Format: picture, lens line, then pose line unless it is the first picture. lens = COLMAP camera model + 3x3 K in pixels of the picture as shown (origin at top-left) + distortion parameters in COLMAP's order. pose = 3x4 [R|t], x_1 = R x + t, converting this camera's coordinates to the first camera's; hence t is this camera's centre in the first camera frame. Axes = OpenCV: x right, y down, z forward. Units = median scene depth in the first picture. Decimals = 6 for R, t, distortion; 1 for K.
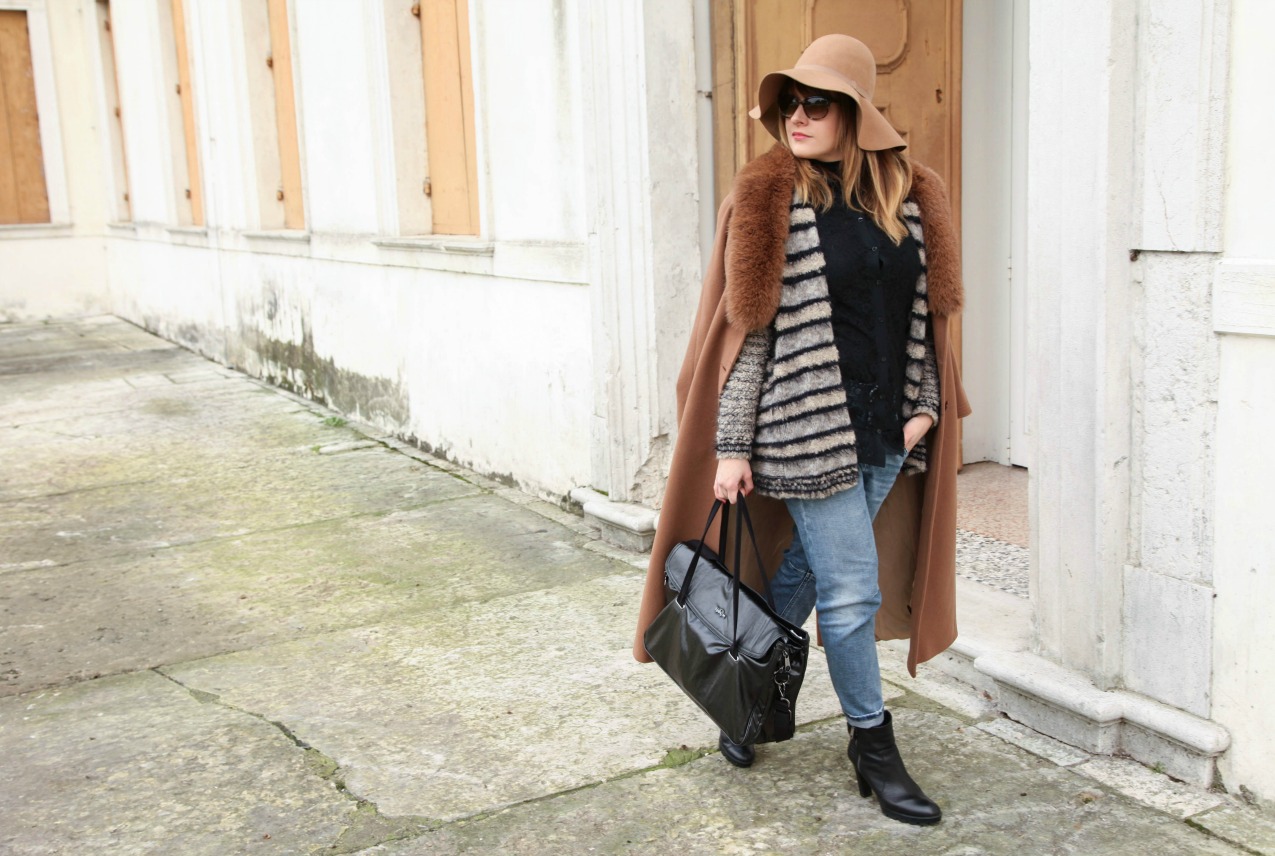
lens RADIAL K [[1326.2, 0, 604.4], [0, 1326.2, 428.7], [0, 0, 1]] dist [0.003615, 0.045403]
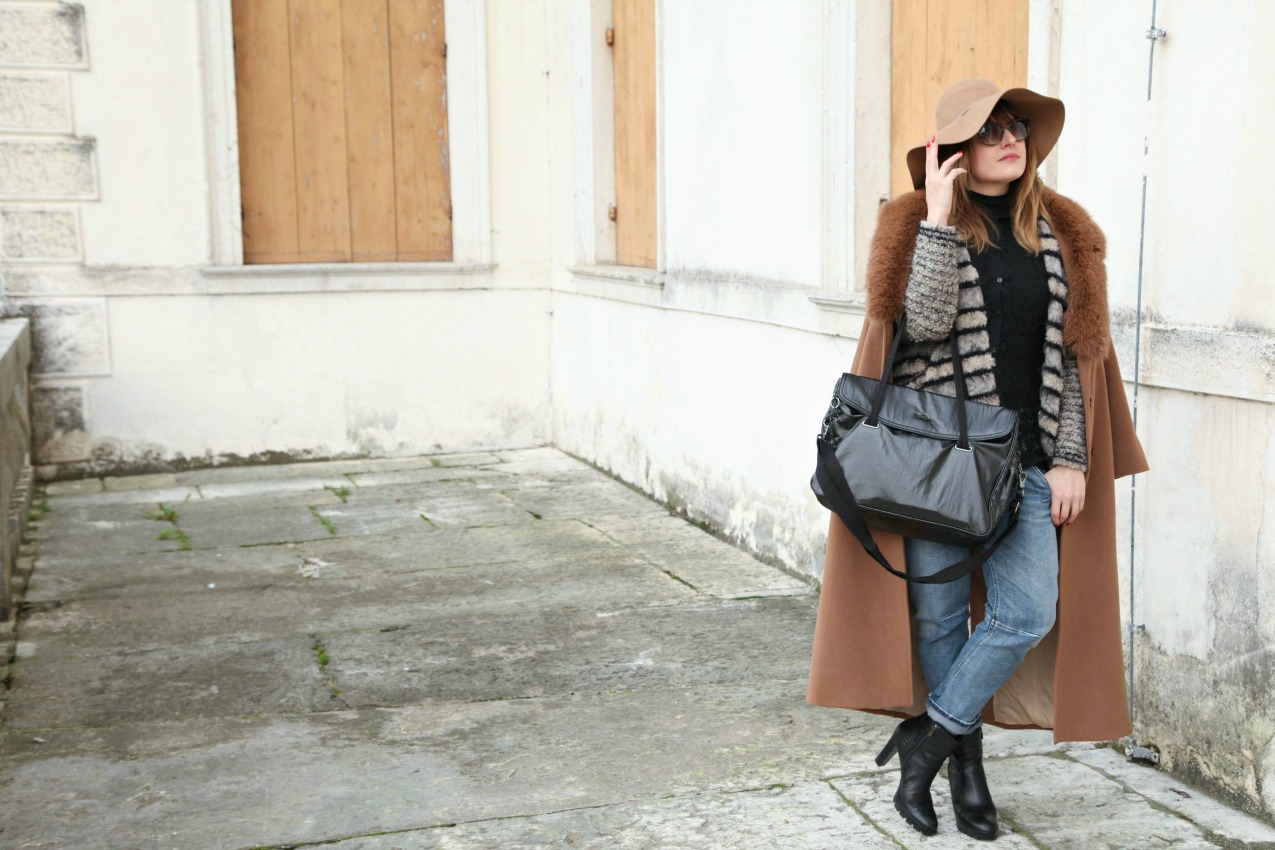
lens RADIAL K [[1608.7, 0, 640.7], [0, 1608.7, 428.2], [0, 0, 1]] dist [0.100740, 0.013445]
pose [[0.982261, 0.050493, -0.180595, -0.384317], [-0.058792, 0.997432, -0.040896, -0.117011], [0.178066, 0.050789, 0.982707, 0.686308]]
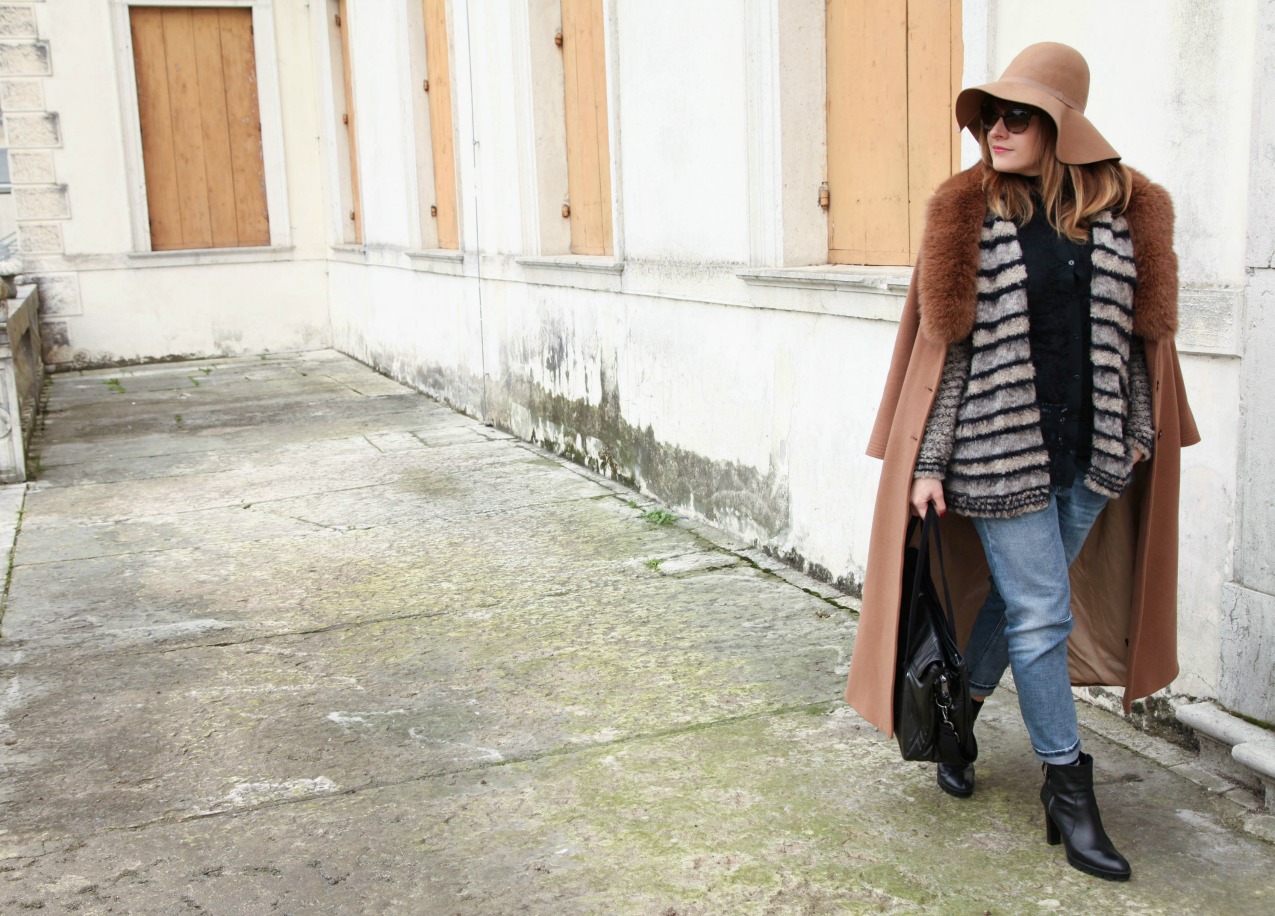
lens RADIAL K [[1347.9, 0, 567.3], [0, 1347.9, 464.0], [0, 0, 1]] dist [0.004207, 0.014319]
pose [[0.987280, 0.024843, -0.157035, -0.120764], [-0.023475, 0.999669, 0.010560, -0.036635], [0.157246, -0.006740, 0.987536, 0.223022]]
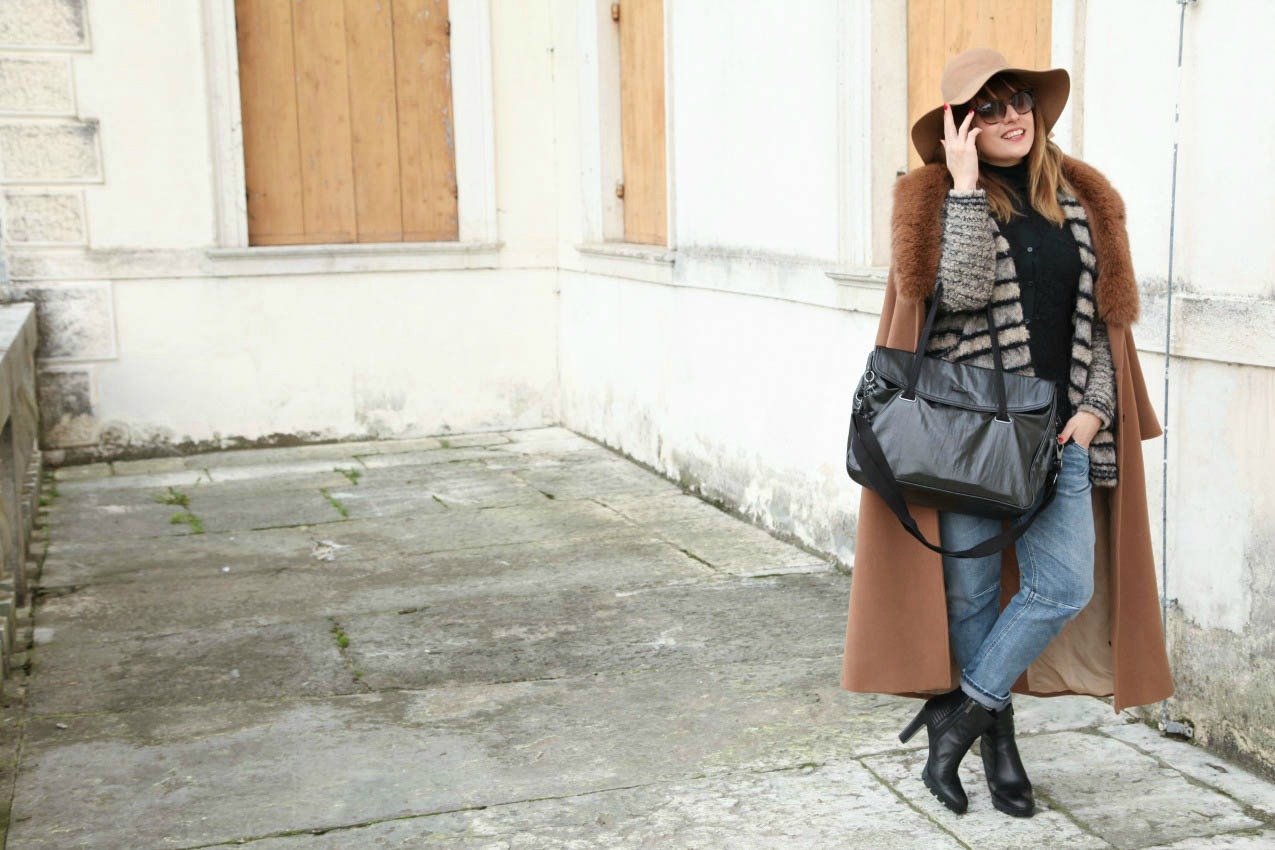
lens RADIAL K [[1608.3, 0, 637.5], [0, 1608.3, 425.0], [0, 0, 1]] dist [0.099402, 0.011202]
pose [[0.982820, 0.041795, -0.179770, -0.393006], [-0.047988, 0.998390, -0.030239, -0.116244], [0.178217, 0.038347, 0.983244, 0.689803]]
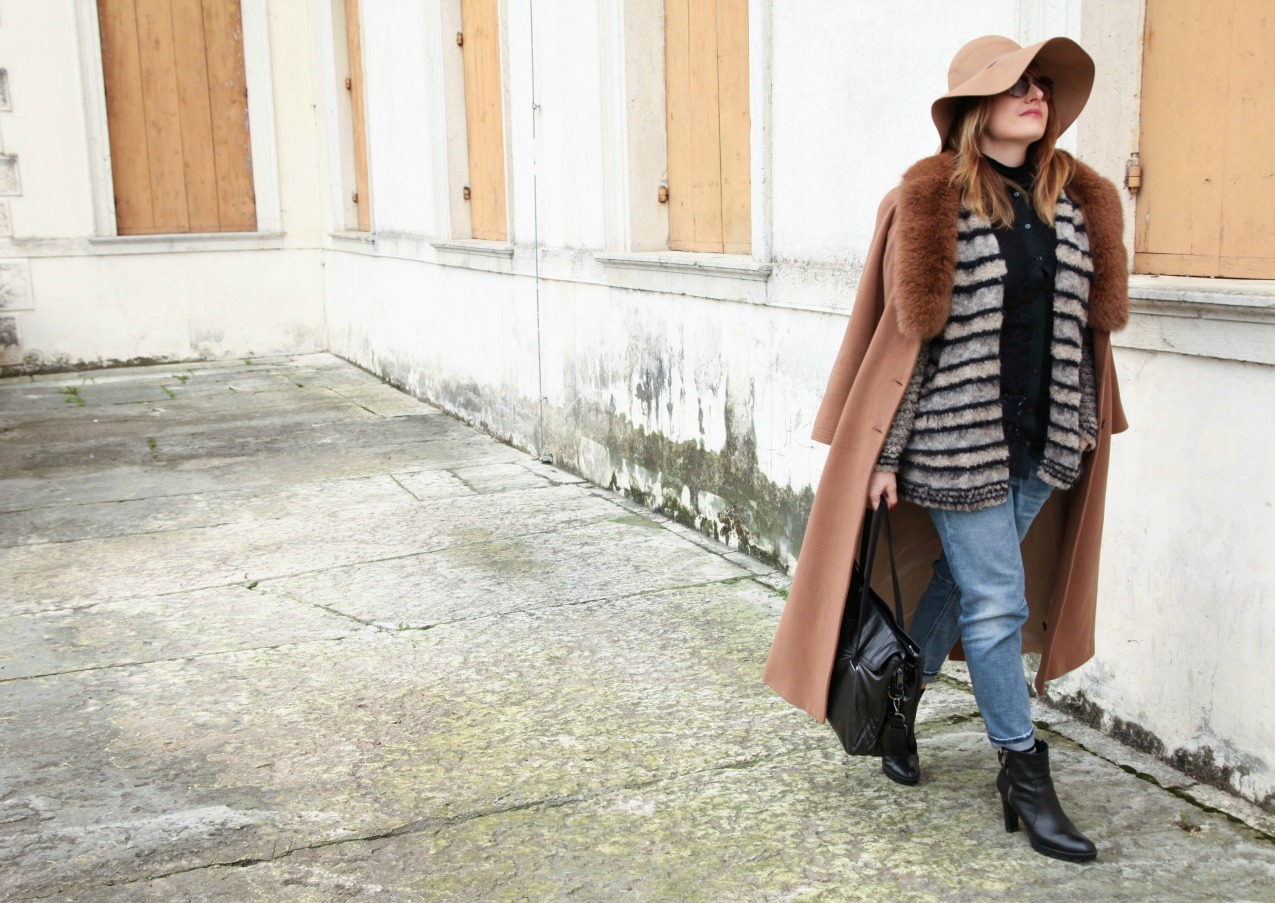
lens RADIAL K [[1377.4, 0, 570.9], [0, 1377.4, 463.7], [0, 0, 1]] dist [0.018594, 0.031347]
pose [[0.990490, 0.035411, -0.132951, -0.208497], [-0.033746, 0.999322, 0.014753, -0.063613], [0.133383, -0.010126, 0.991013, 0.386159]]
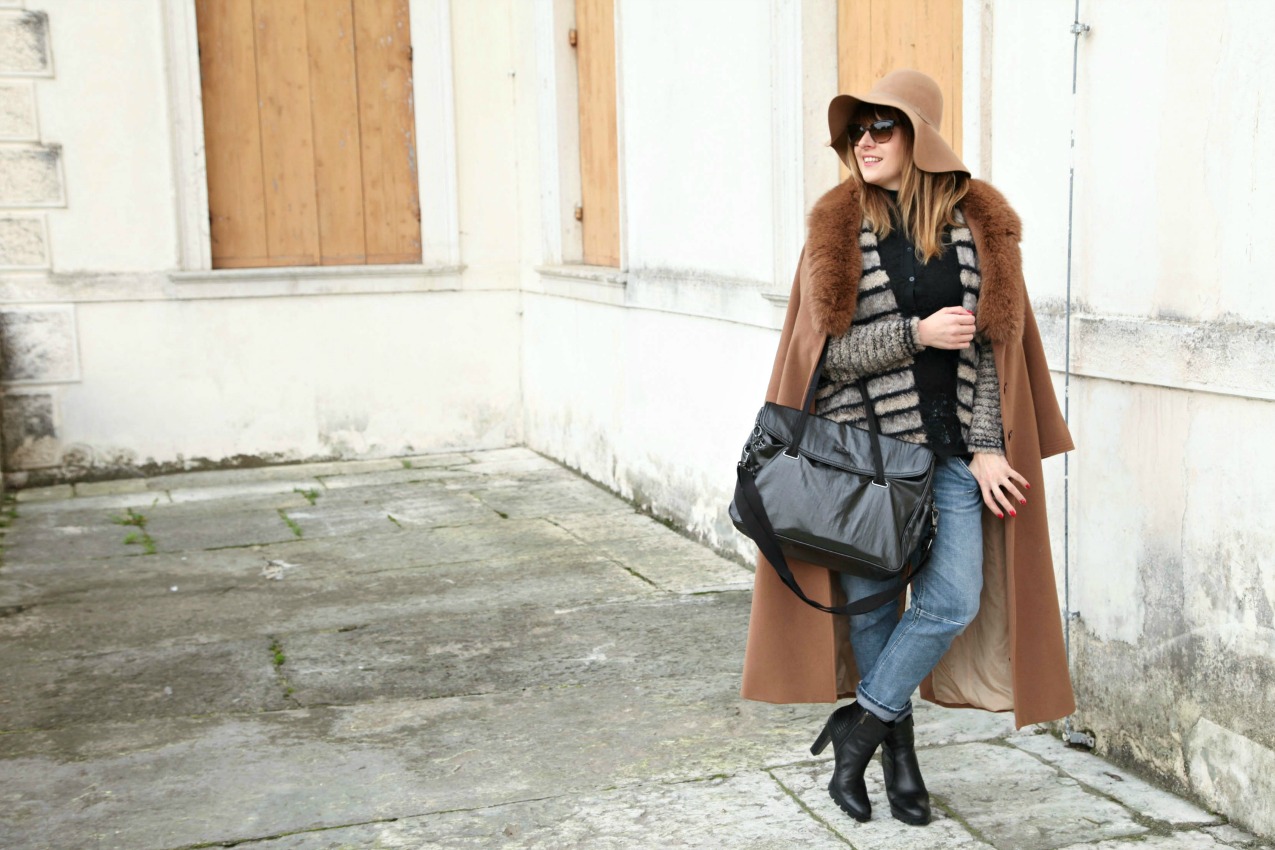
lens RADIAL K [[1608.7, 0, 640.7], [0, 1608.7, 428.2], [0, 0, 1]] dist [0.100740, 0.013445]
pose [[0.983274, 0.036718, -0.178392, -0.367730], [-0.044808, 0.998132, -0.041531, -0.116267], [0.176534, 0.048829, 0.983083, 0.684723]]
